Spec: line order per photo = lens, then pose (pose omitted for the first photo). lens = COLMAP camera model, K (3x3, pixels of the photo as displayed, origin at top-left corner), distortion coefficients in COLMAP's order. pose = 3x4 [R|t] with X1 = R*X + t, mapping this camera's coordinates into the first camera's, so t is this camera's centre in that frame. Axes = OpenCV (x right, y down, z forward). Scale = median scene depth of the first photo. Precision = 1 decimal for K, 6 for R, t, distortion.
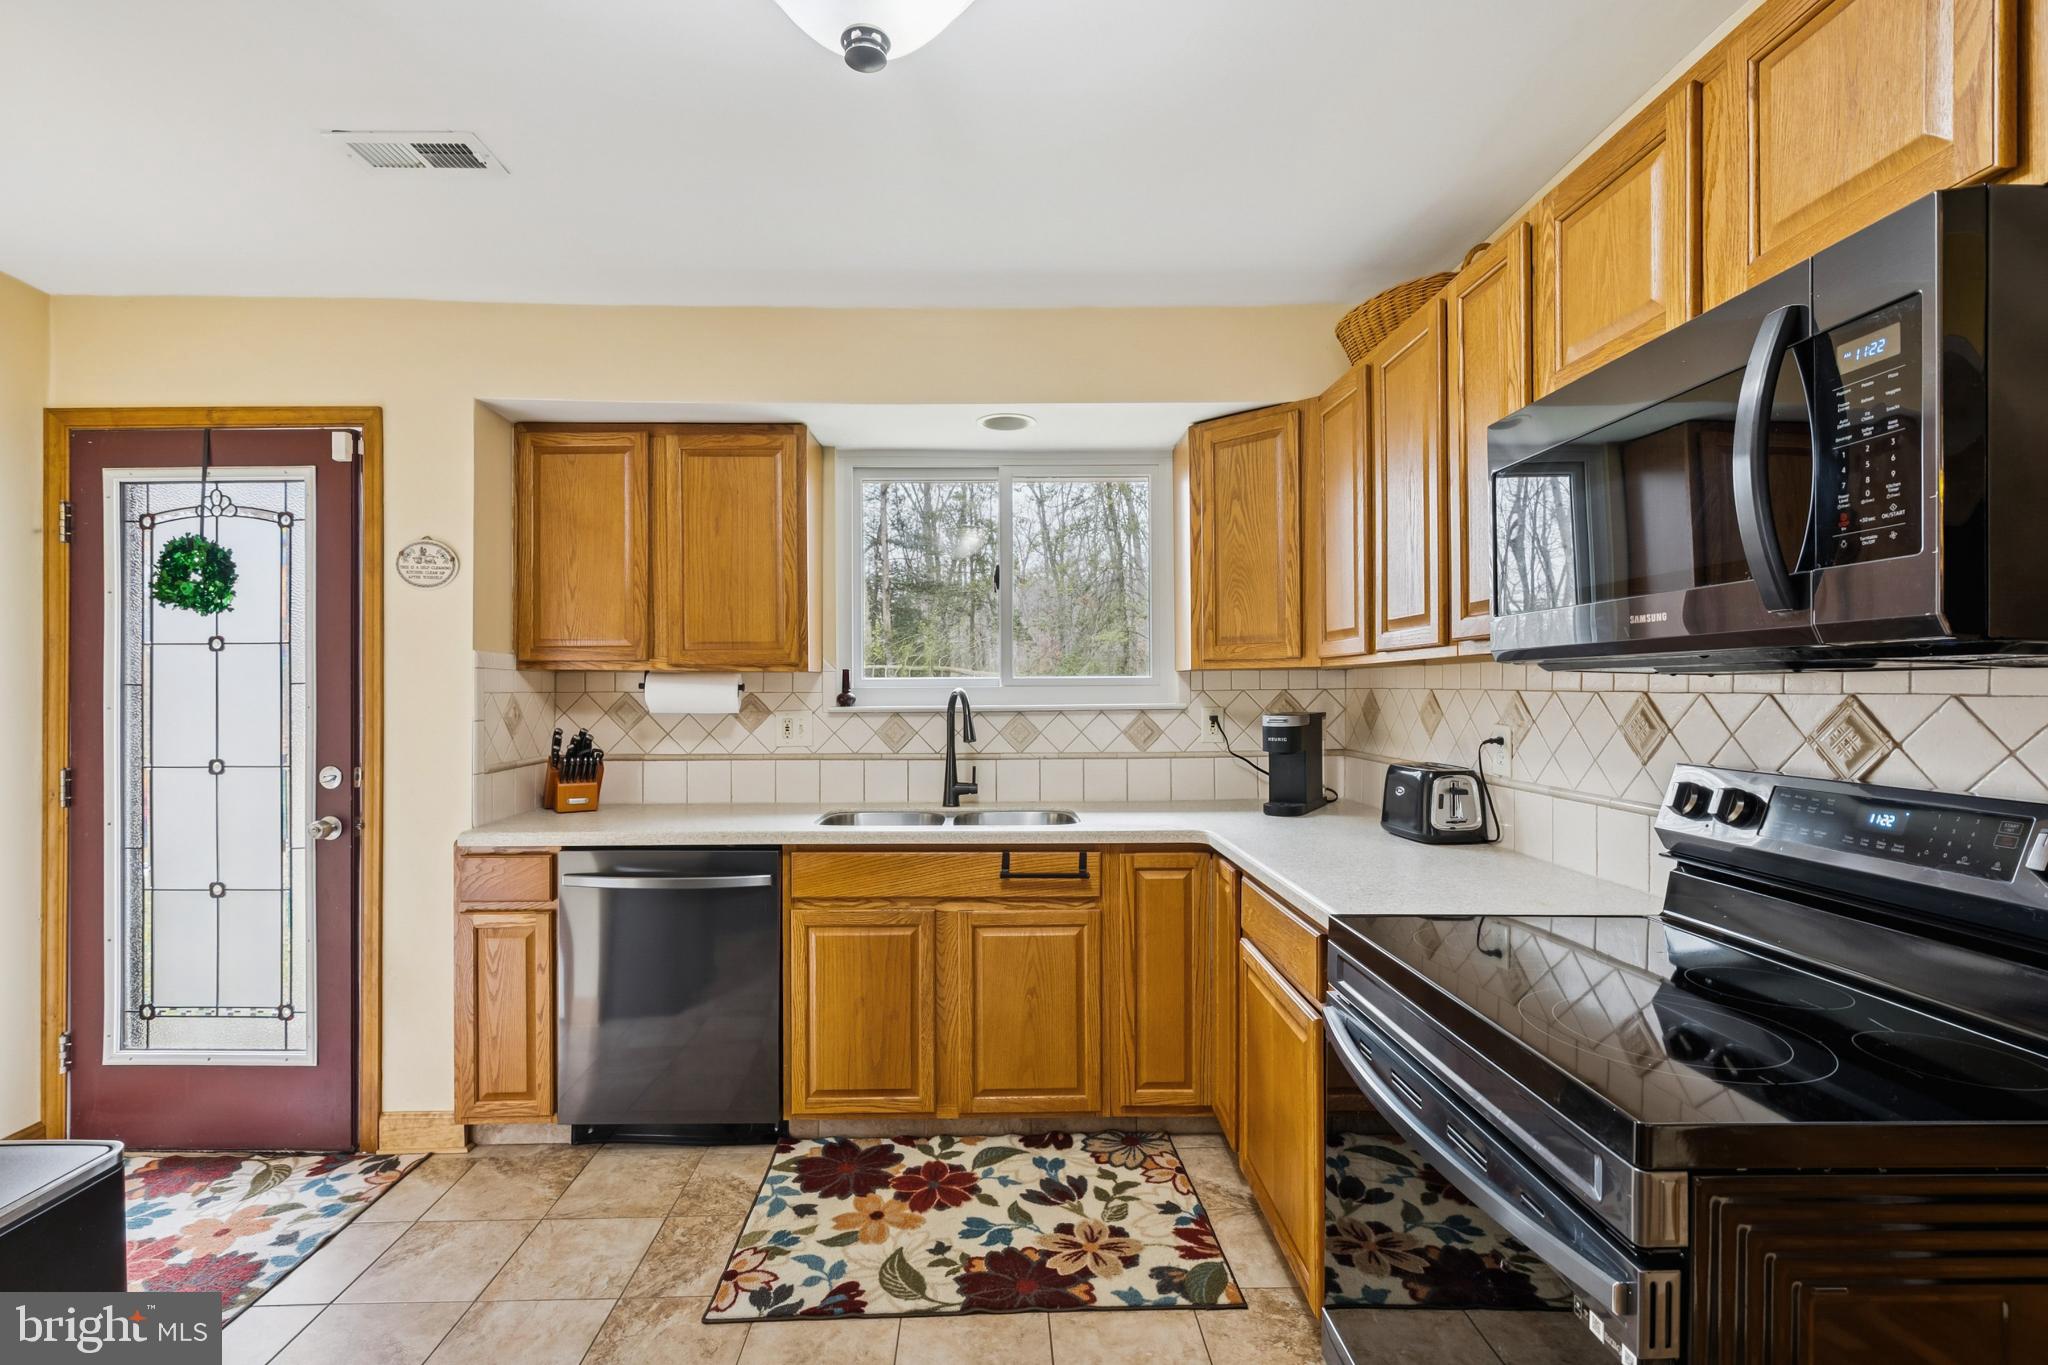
lens RADIAL K [[937.0, 0, 996.0], [0, 937.0, 691.1], [0, 0, 1]] dist [-0.000369, 0.000740]
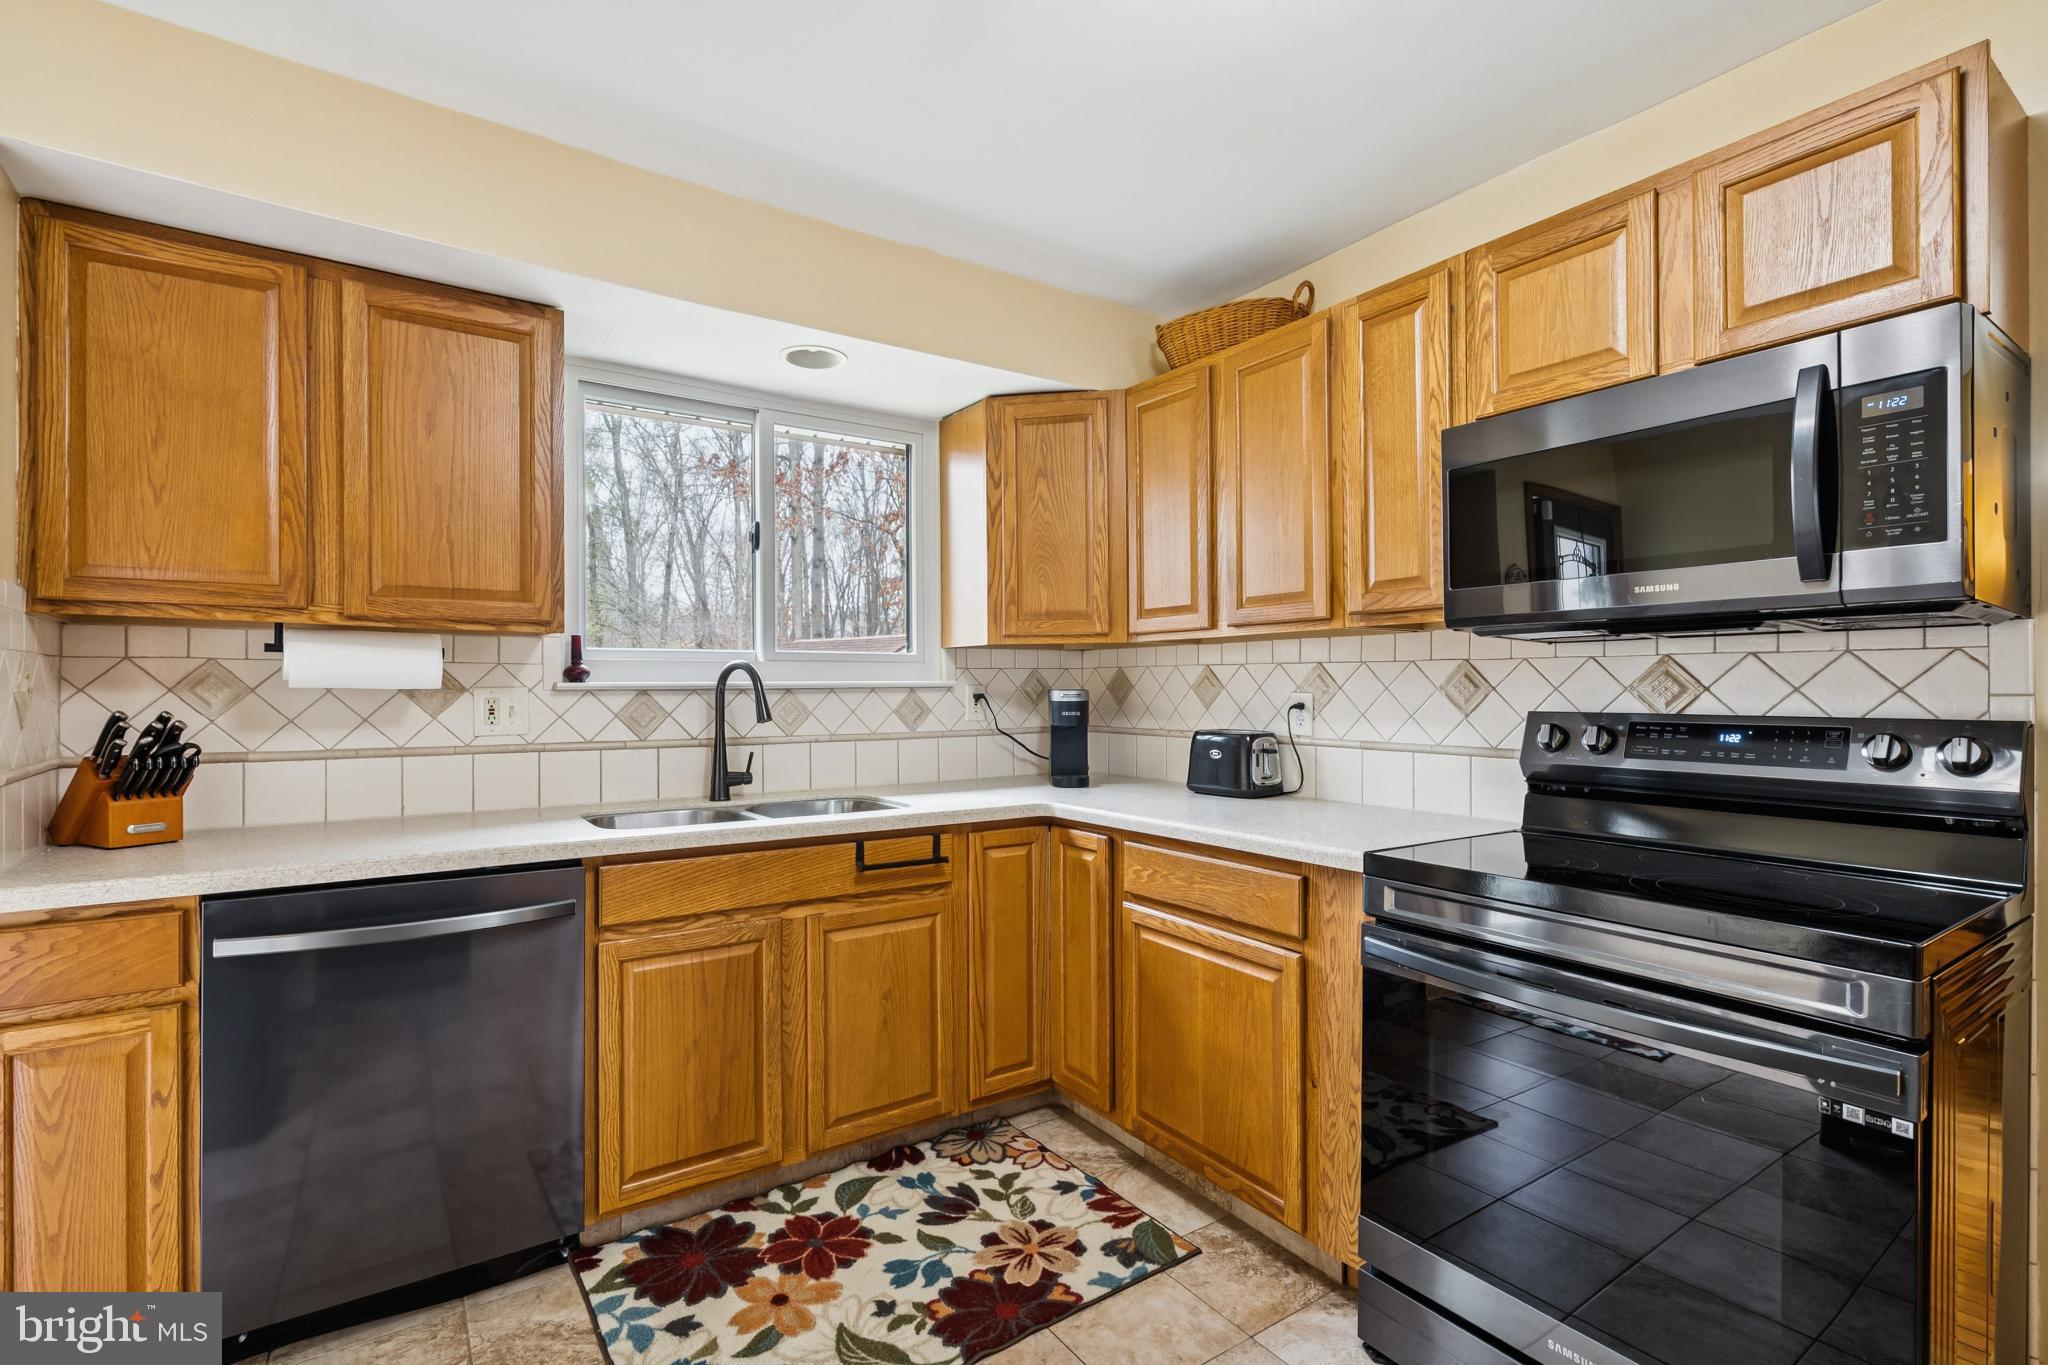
lens RADIAL K [[937.0, 0, 1019.9], [0, 937.0, 684.3], [0, 0, 1]] dist [-0.000369, 0.000740]
pose [[0.837041, 0.004422, 0.547122, -0.346960], [-0.000106, 0.999969, -0.007920, 0.030343], [-0.547140, 0.006572, 0.837015, 0.179258]]
